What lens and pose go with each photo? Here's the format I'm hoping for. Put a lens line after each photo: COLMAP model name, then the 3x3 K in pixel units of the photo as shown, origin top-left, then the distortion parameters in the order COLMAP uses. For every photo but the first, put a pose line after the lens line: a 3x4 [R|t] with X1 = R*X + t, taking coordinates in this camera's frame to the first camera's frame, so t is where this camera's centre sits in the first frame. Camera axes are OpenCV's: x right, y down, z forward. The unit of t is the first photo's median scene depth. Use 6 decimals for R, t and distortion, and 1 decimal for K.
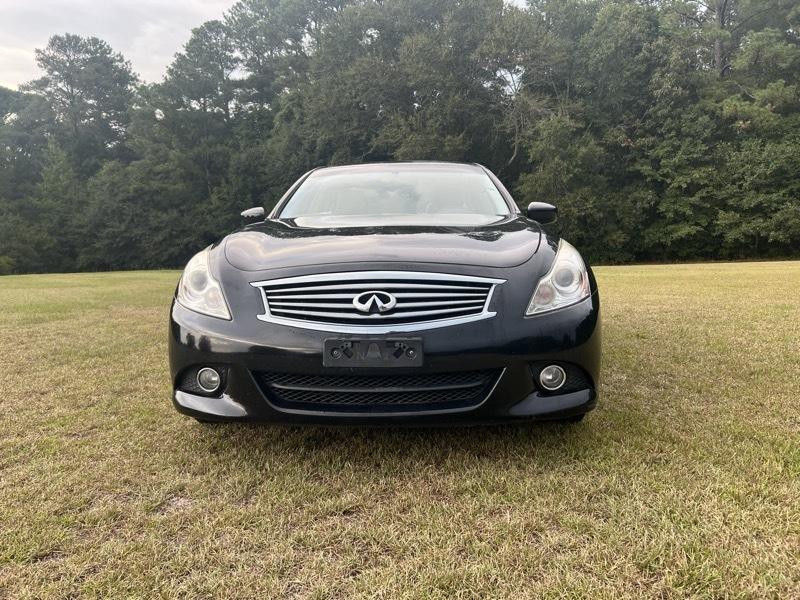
lens RADIAL K [[601.5, 0, 396.4], [0, 601.5, 301.1], [0, 0, 1]] dist [0.048479, -0.052343]
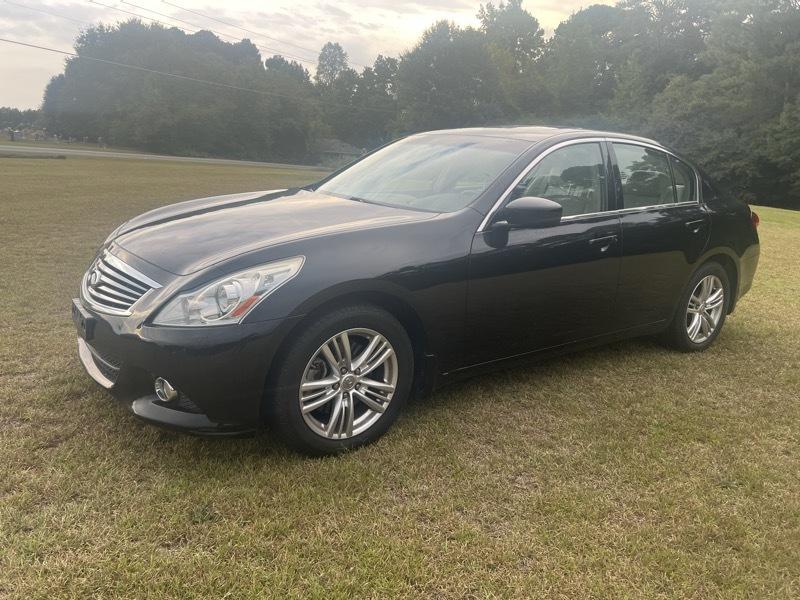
lens RADIAL K [[601.5, 0, 401.0], [0, 601.5, 296.1], [0, 0, 1]] dist [0.048479, -0.052343]
pose [[0.624352, 0.240905, -0.743068, 0.754559], [-0.143752, 0.970445, 0.193836, -0.172889], [0.767802, -0.014205, 0.640529, 0.408248]]
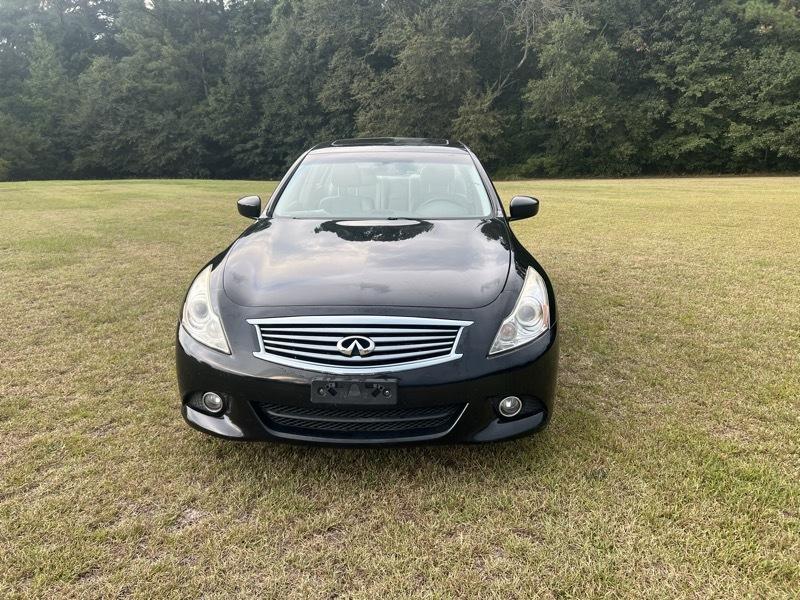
lens RADIAL K [[601.5, 0, 402.1], [0, 601.5, 302.1], [0, 0, 1]] dist [0.048479, -0.052343]
pose [[0.999909, 0.012554, 0.004921, 0.026409], [-0.013187, 0.986601, 0.162616, -0.157991], [-0.002814, -0.162666, 0.986677, -0.066565]]
